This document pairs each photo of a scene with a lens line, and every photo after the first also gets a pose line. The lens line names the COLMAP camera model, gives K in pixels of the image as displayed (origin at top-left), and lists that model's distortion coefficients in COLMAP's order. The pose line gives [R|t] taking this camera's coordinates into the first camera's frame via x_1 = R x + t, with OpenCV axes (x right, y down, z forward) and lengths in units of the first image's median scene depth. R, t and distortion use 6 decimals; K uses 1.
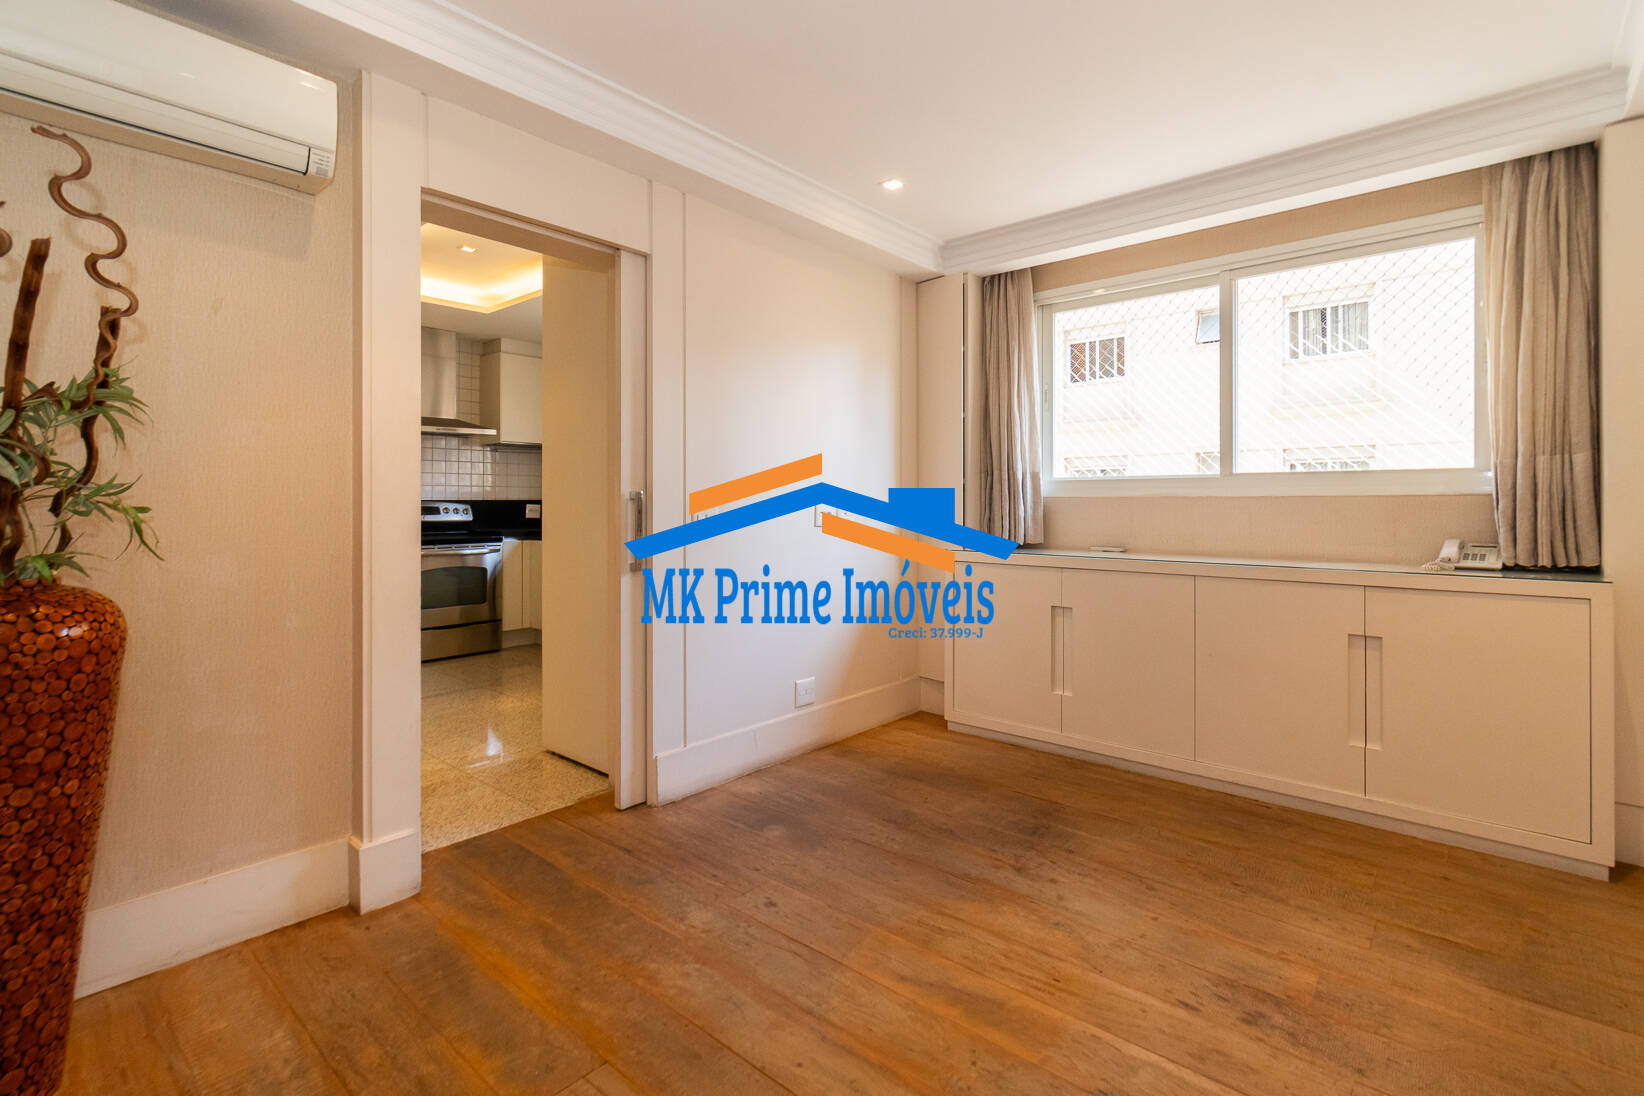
lens RADIAL K [[754.7, 0, 857.9], [0, 754.7, 505.6], [0, 0, 1]] dist [0.000087, 0.000041]
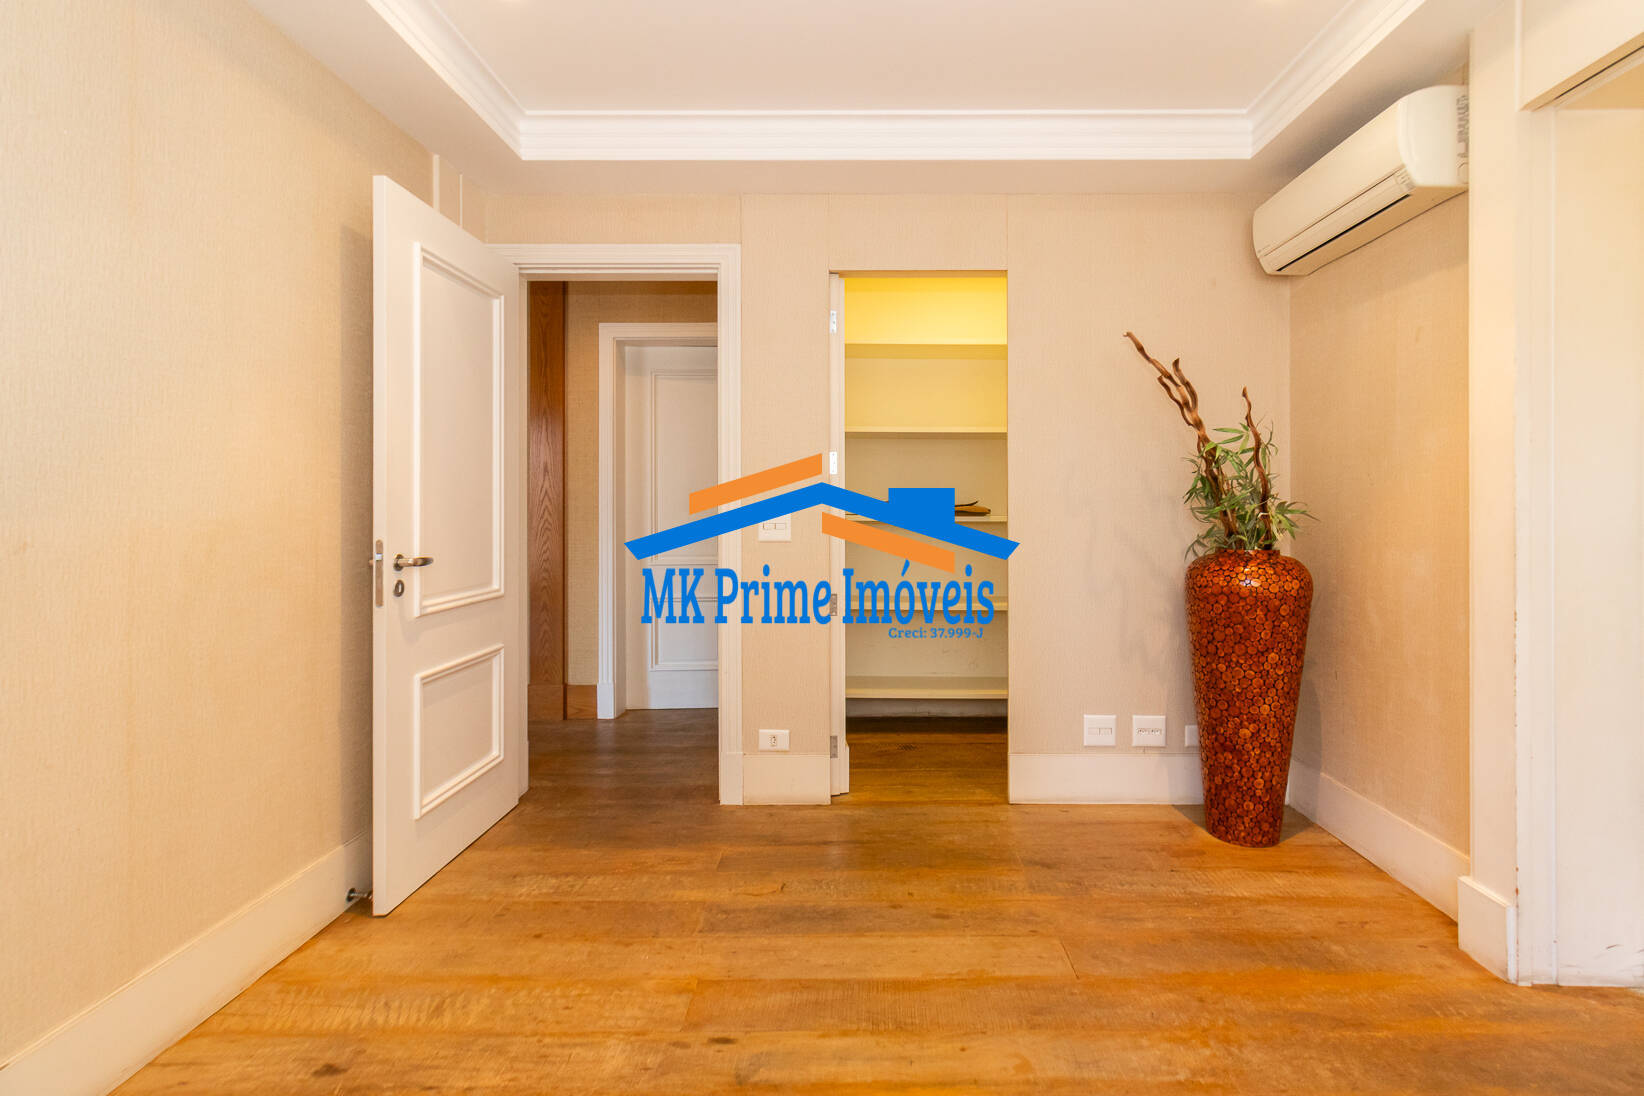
lens RADIAL K [[754.7, 0, 857.9], [0, 754.7, 505.6], [0, 0, 1]] dist [0.000087, 0.000041]
pose [[-0.770522, 0.000050, -0.637414, 0.637238], [0.001220, 0.999998, -0.001396, -0.004730], [0.637412, -0.001853, -0.770521, 1.565908]]
